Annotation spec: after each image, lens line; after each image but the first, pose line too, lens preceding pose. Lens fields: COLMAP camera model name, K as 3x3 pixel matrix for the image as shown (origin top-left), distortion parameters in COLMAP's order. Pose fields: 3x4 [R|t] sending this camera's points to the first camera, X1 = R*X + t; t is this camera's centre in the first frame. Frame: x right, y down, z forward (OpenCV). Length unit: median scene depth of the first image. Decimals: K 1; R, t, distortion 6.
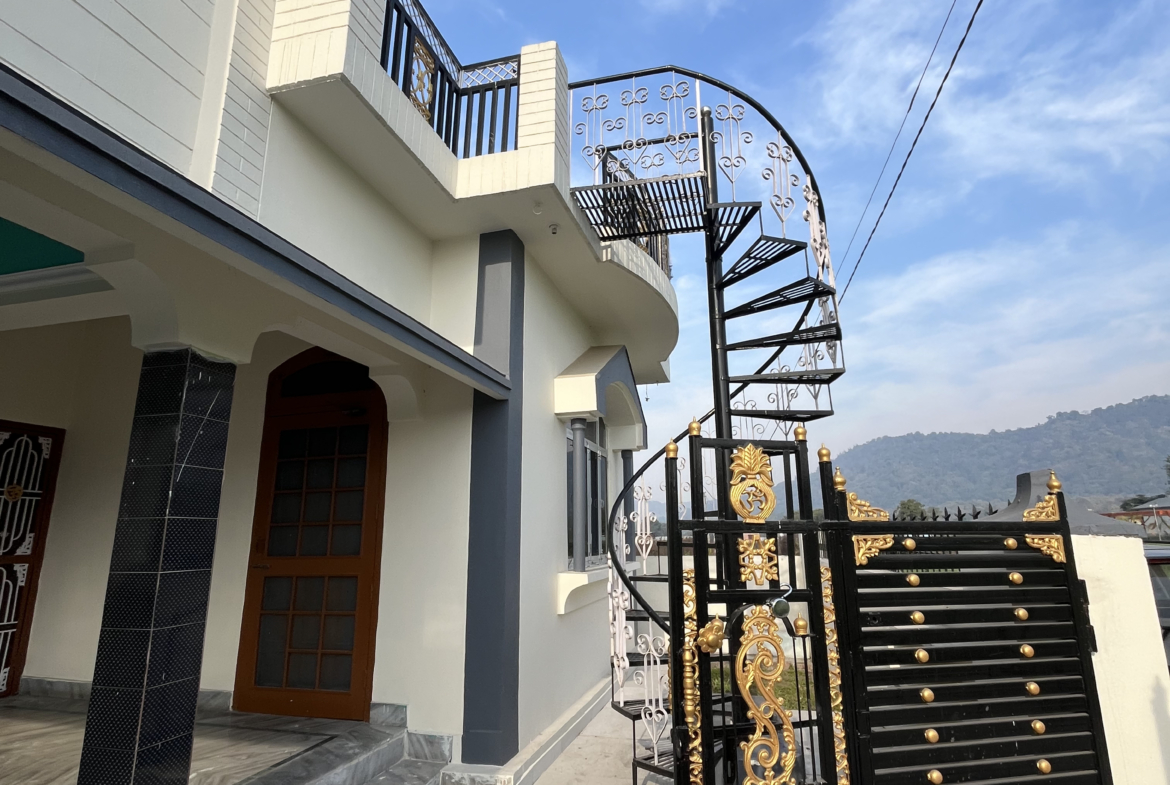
lens RADIAL K [[626.0, 0, 585.0], [0, 626.0, 392.5], [0, 0, 1]] dist [-0.004867, -0.000934]
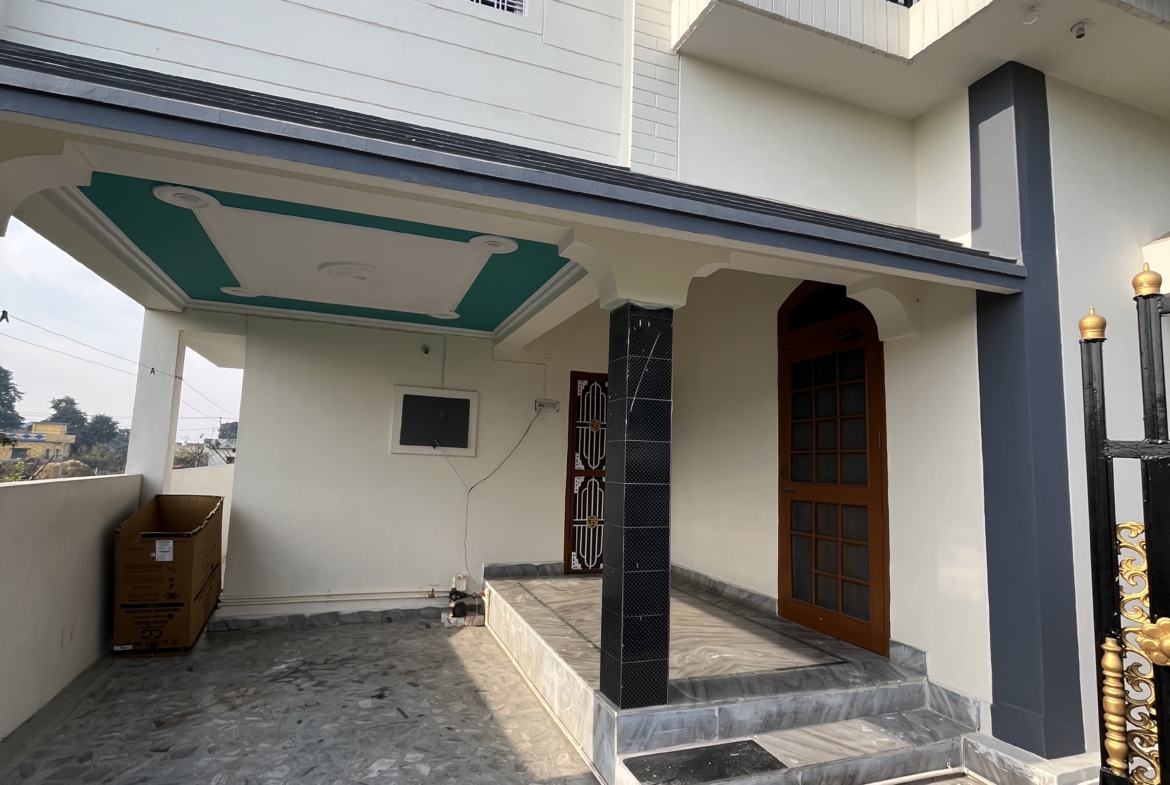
lens RADIAL K [[626.0, 0, 585.0], [0, 626.0, 392.5], [0, 0, 1]] dist [-0.004867, -0.000934]
pose [[0.578536, -0.061704, -0.813320, 0.187102], [0.144363, 0.989139, 0.027646, 0.036893], [0.802780, -0.133407, 0.581160, 0.137680]]
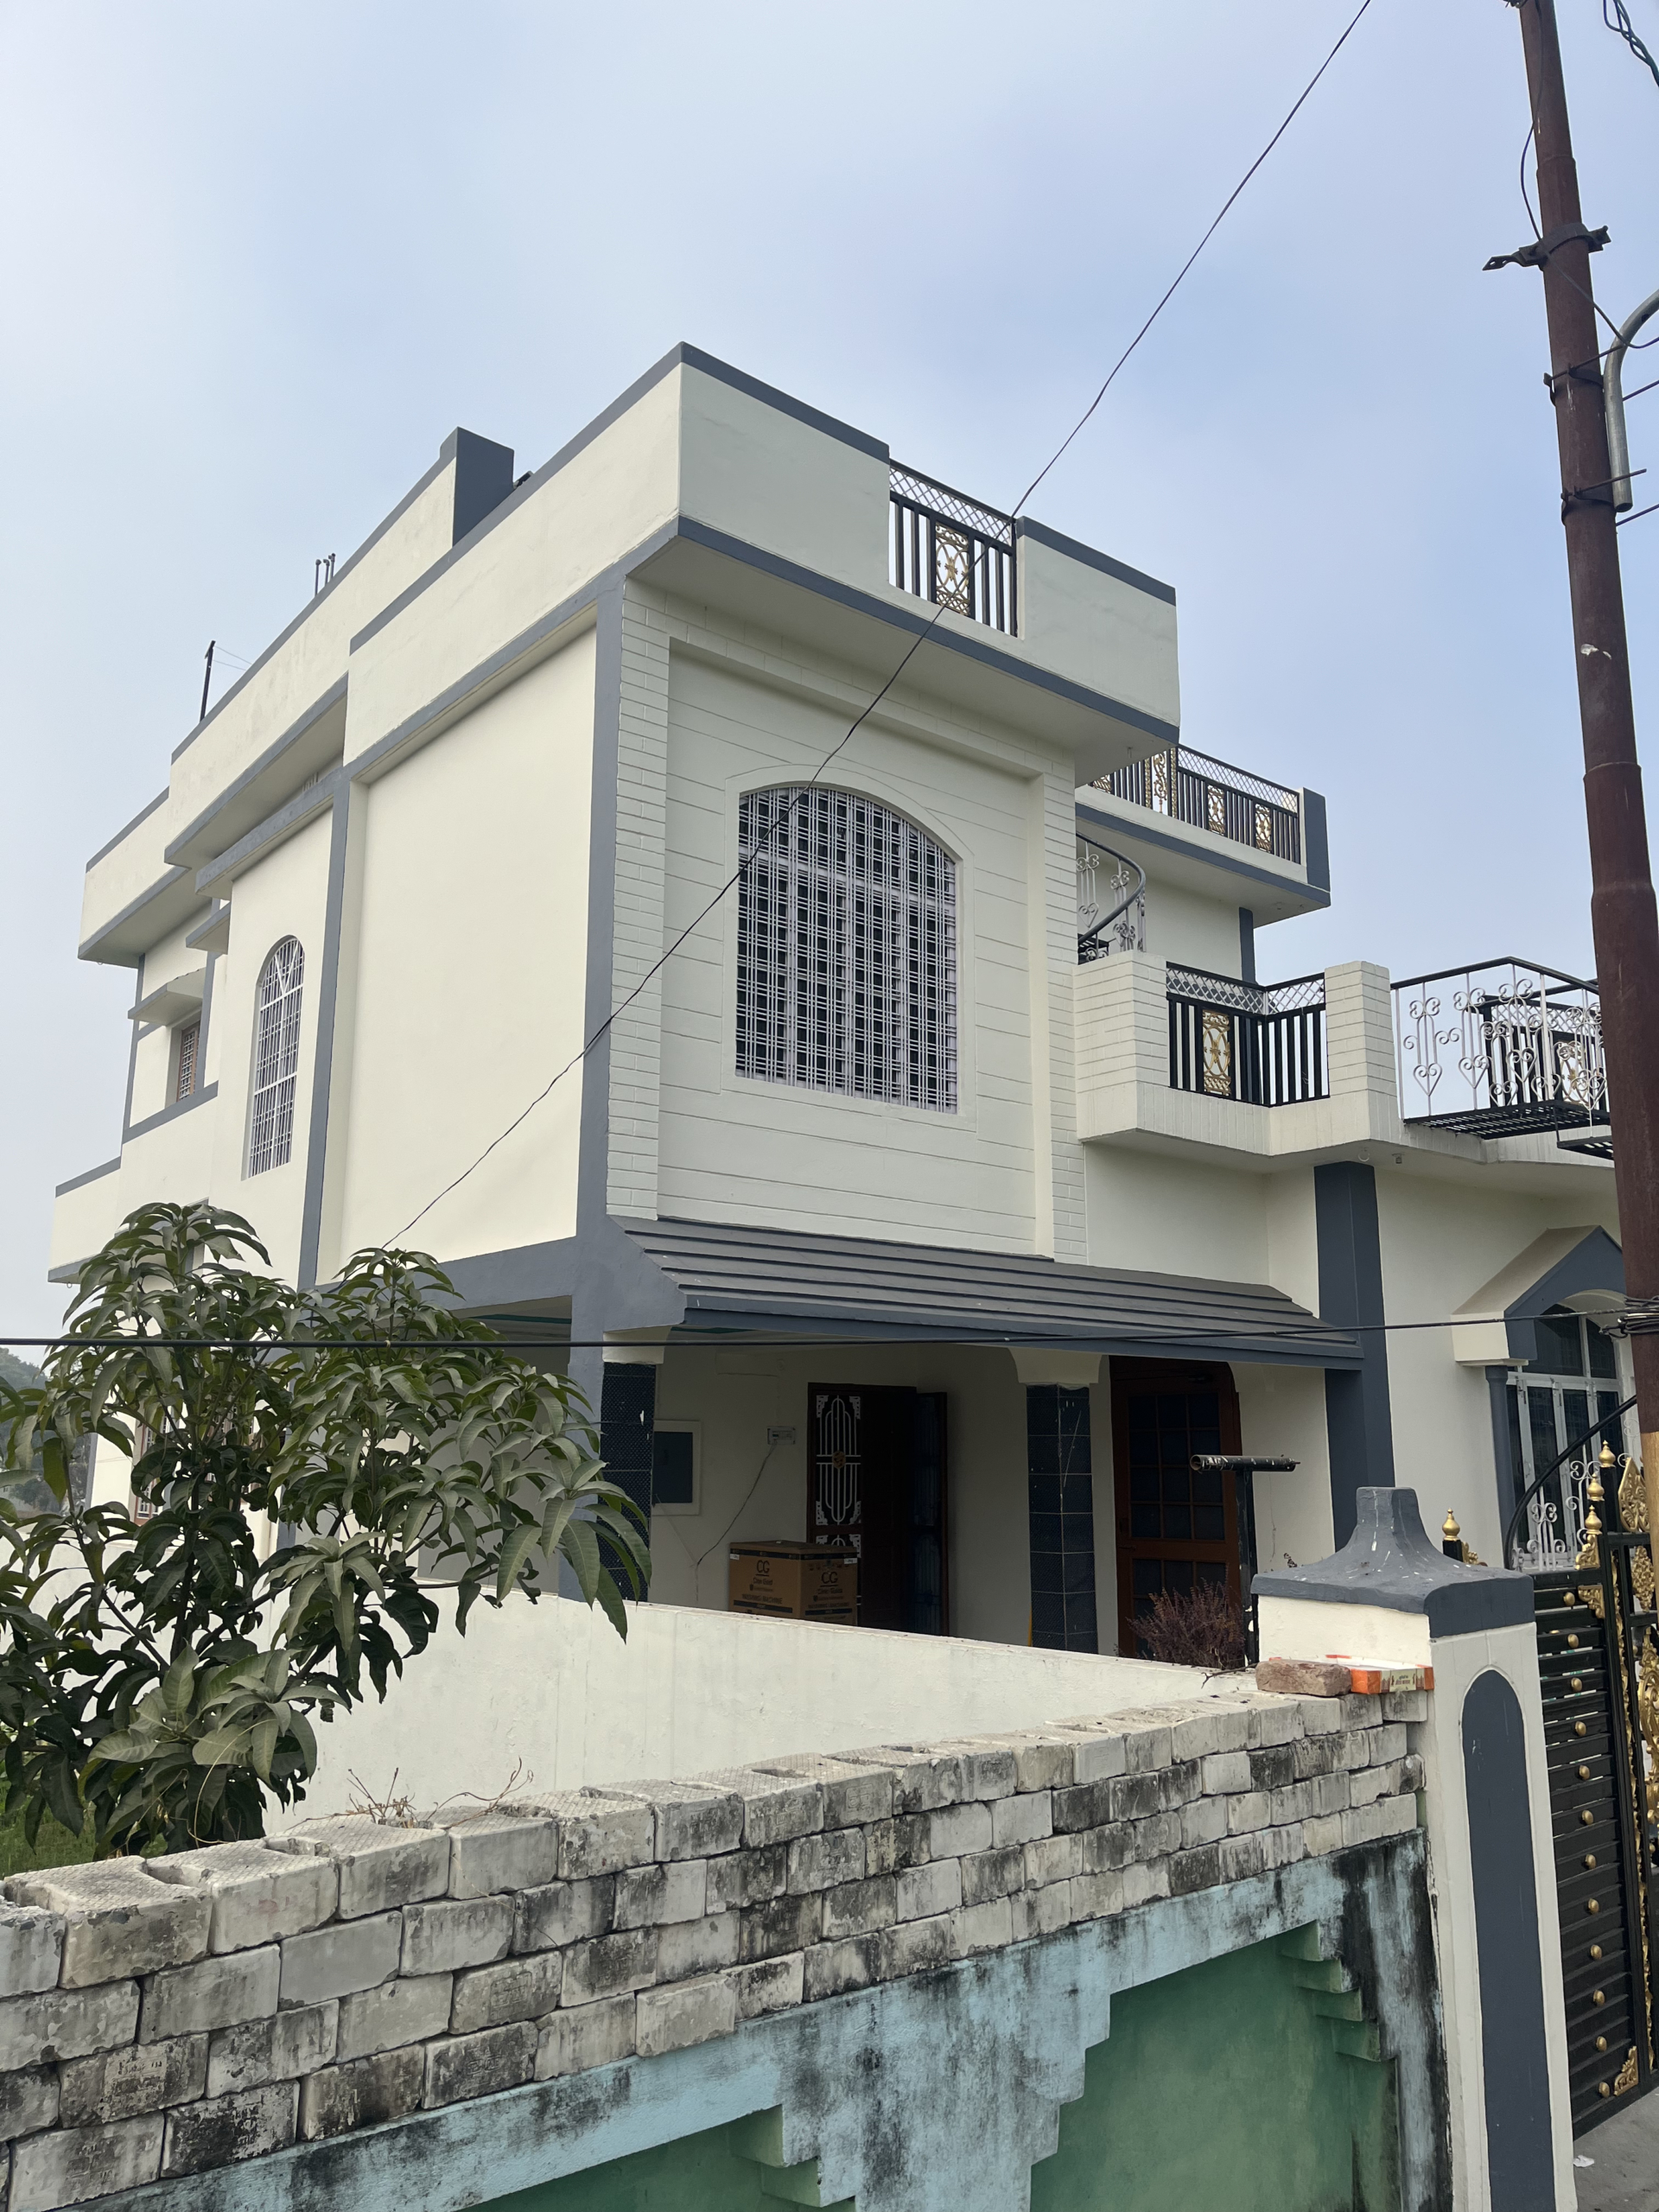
lens RADIAL K [[1688.1, 0, 829.5], [0, 1688.1, 1106.0], [0, 0, 1]] dist [0.001460, -0.000853]
pose [[0.805176, -0.109573, -0.582825, 0.734303], [0.124756, 0.992086, -0.014163, -0.435290], [0.579765, -0.061307, 0.812474, -1.402365]]
